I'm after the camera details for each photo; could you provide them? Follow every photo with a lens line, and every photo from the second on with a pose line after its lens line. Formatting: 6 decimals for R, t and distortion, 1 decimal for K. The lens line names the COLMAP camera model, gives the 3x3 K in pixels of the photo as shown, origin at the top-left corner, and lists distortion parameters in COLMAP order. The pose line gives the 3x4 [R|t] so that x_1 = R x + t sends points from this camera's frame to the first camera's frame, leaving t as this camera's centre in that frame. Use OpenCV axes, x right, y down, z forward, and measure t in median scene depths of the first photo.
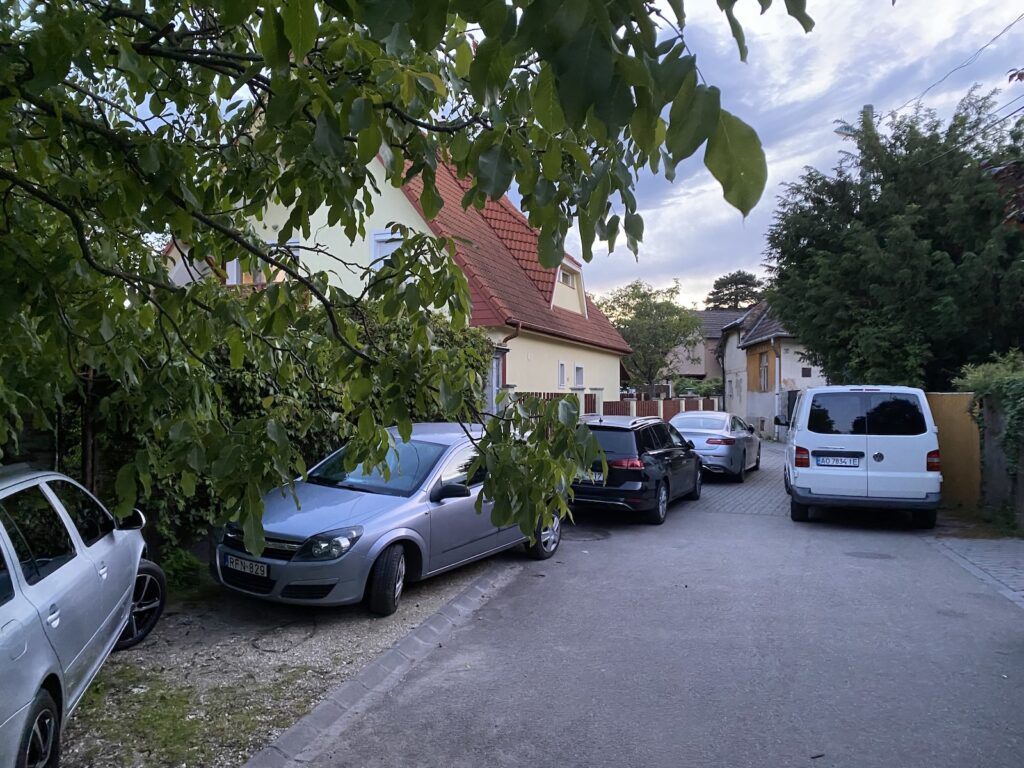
lens RADIAL K [[774.4, 0, 502.3], [0, 774.4, 383.4], [0, 0, 1]] dist [0.127824, 0.002715]
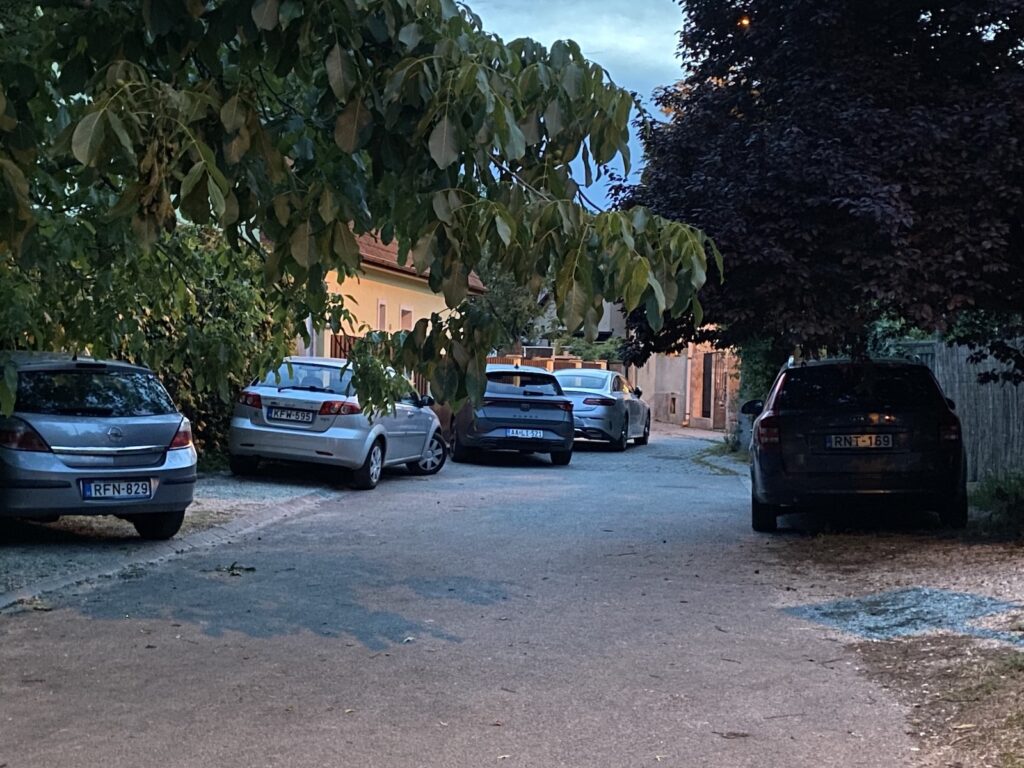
lens RADIAL K [[1516.3, 0, 512.2], [0, 1516.3, 384.0], [0, 0, 1]] dist [0.065554, 0.000000]
pose [[0.981652, 0.015467, 0.190053, -0.117665], [-0.020354, 0.999510, 0.023789, 0.012574], [-0.189592, -0.027221, 0.981486, -0.543550]]
